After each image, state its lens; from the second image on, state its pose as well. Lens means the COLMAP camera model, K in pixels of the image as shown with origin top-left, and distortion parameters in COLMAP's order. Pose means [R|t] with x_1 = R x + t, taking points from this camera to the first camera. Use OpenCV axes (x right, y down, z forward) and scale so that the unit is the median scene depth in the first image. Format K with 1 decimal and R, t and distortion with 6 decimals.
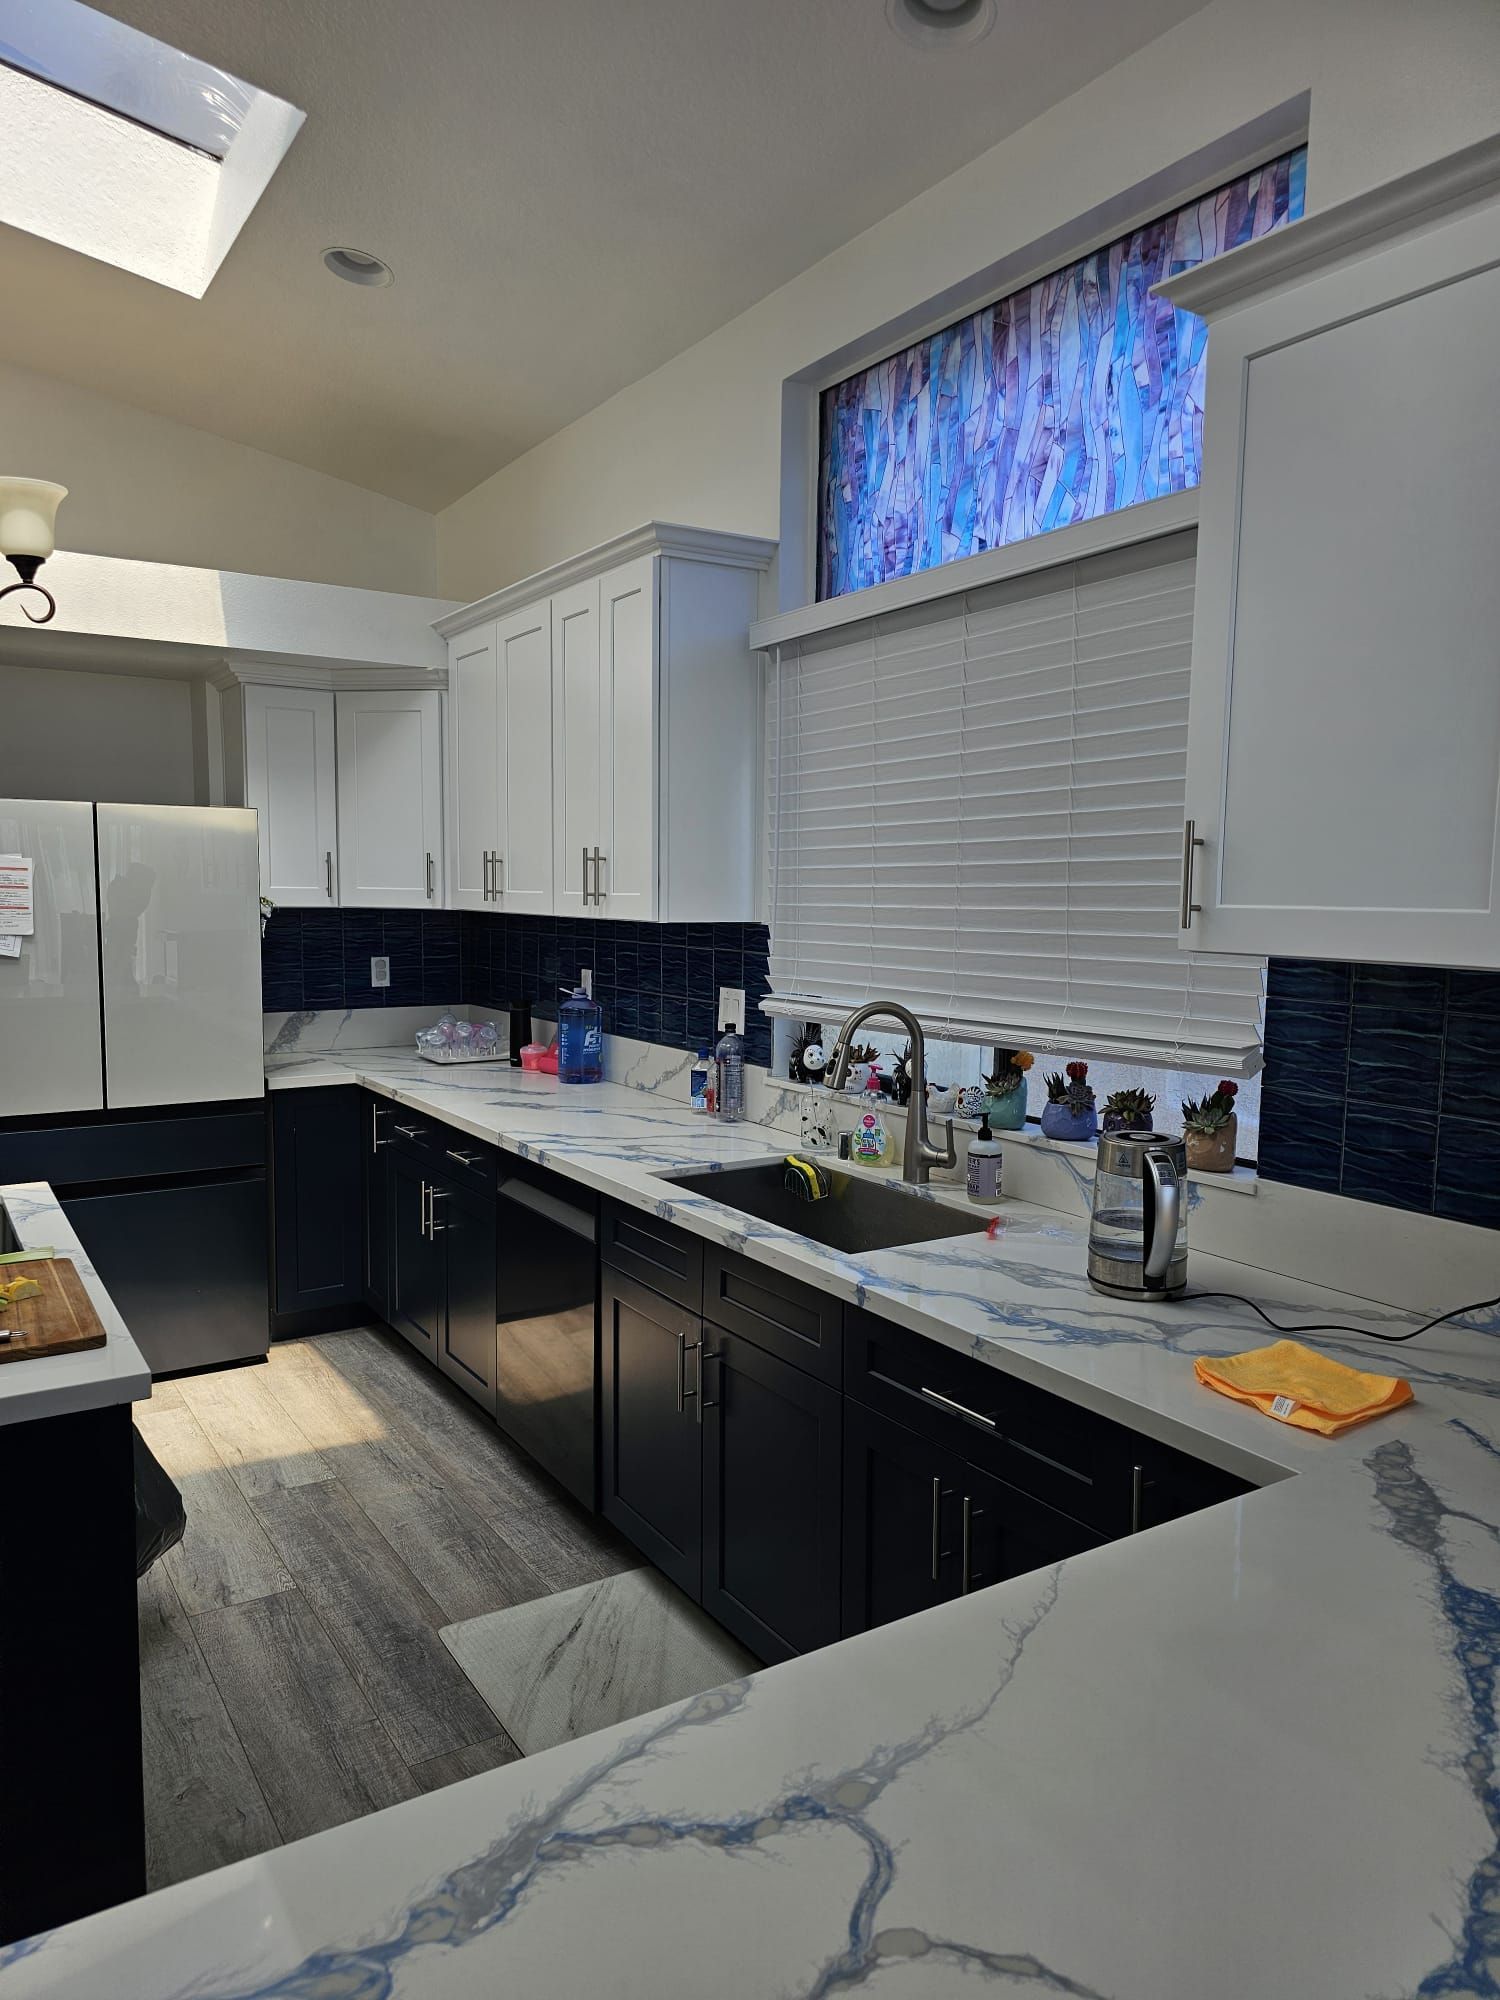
lens RADIAL K [[1346.2, 0, 734.2], [0, 1346.2, 1012.3], [0, 0, 1]] dist [0.024386, -0.019307]
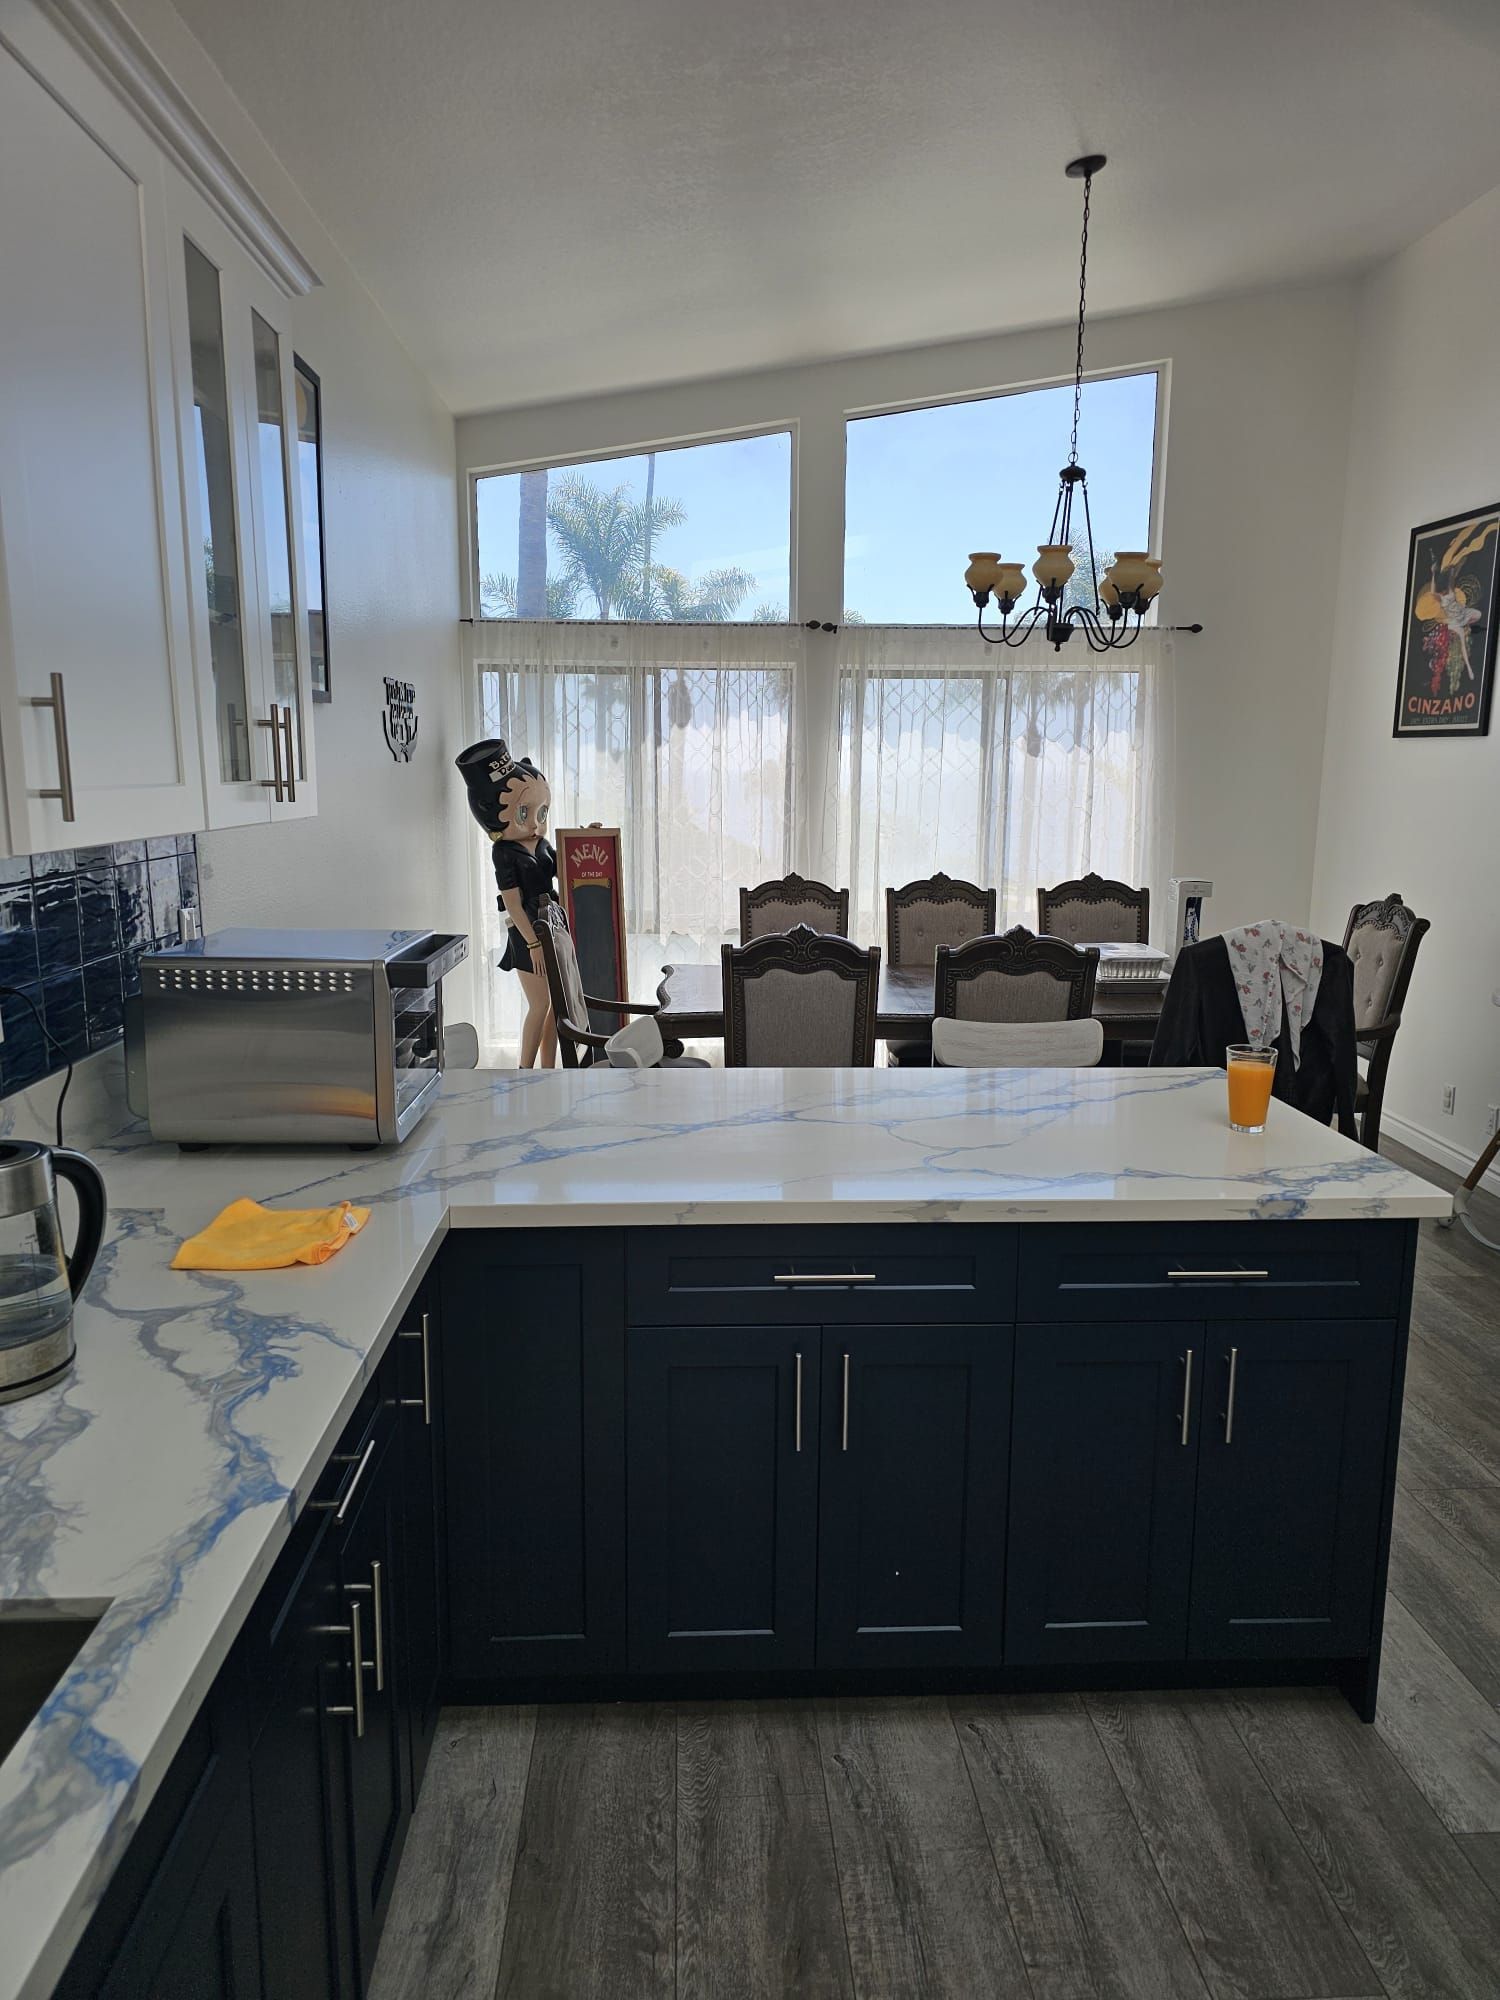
lens RADIAL K [[1346.2, 0, 745.9], [0, 1346.2, 998.1], [0, 0, 1]] dist [0.024386, -0.019307]
pose [[-0.872249, -0.098299, 0.479082, -0.497537], [0.030485, 0.966759, 0.253865, -0.206034], [-0.488111, 0.236038, -0.840258, 2.071039]]
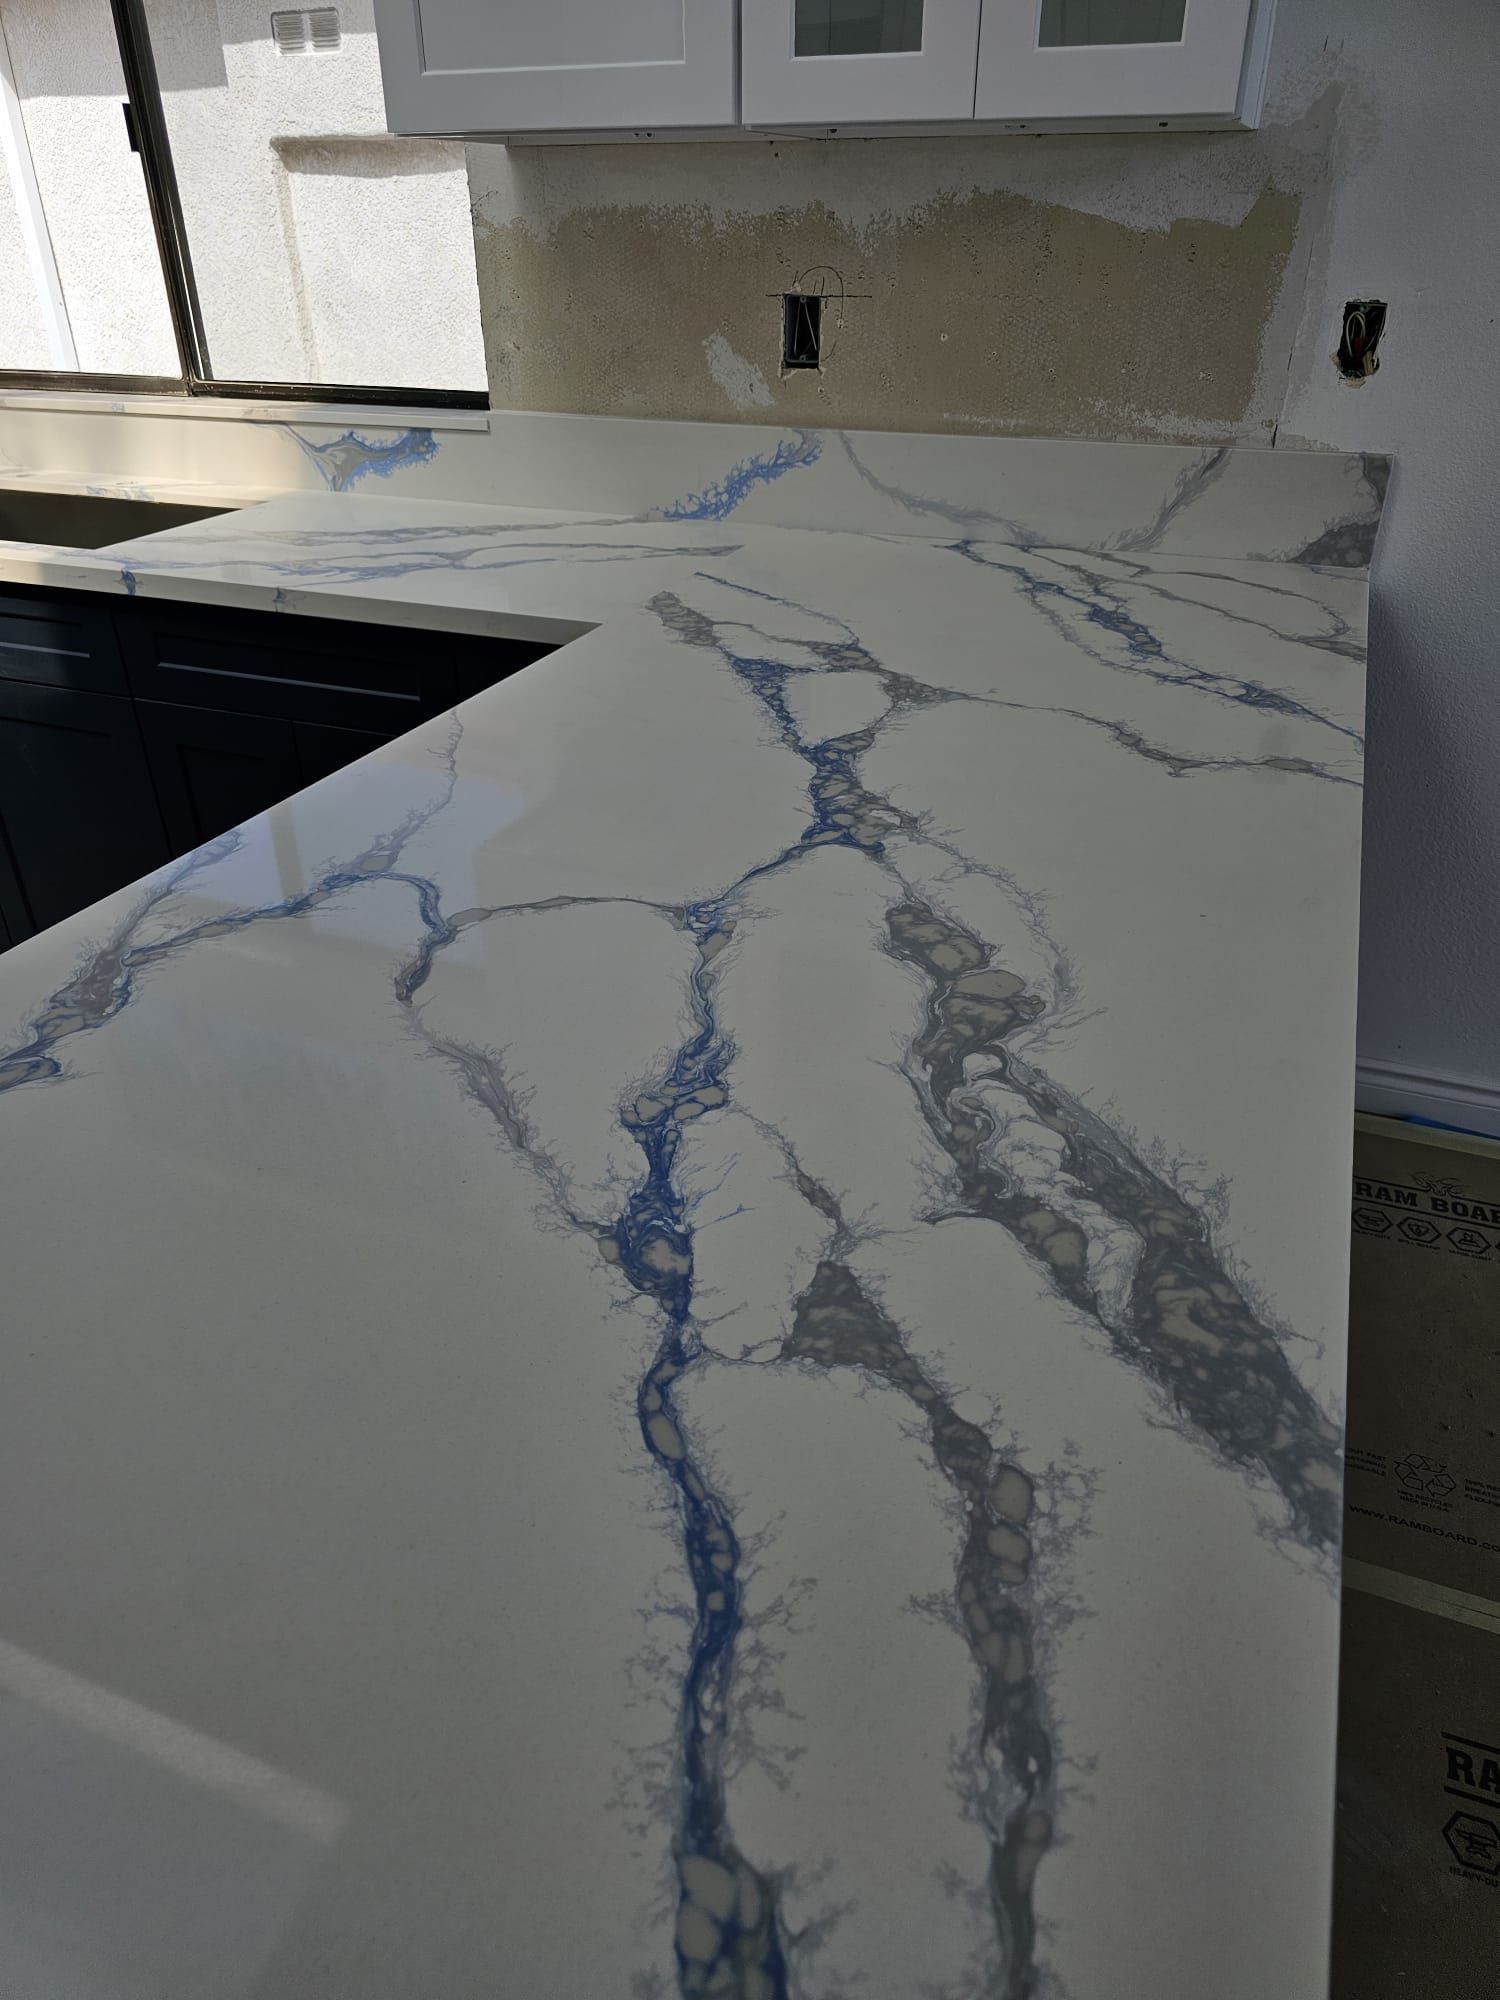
lens RADIAL K [[1346.2, 0, 733.6], [0, 1346.2, 999.9], [0, 0, 1]] dist [0.024386, -0.019307]
pose [[0.811983, -0.305205, 0.497528, -0.189558], [0.066771, 0.895371, 0.440288, 0.132465], [-0.579850, -0.324286, 0.747404, -0.057146]]
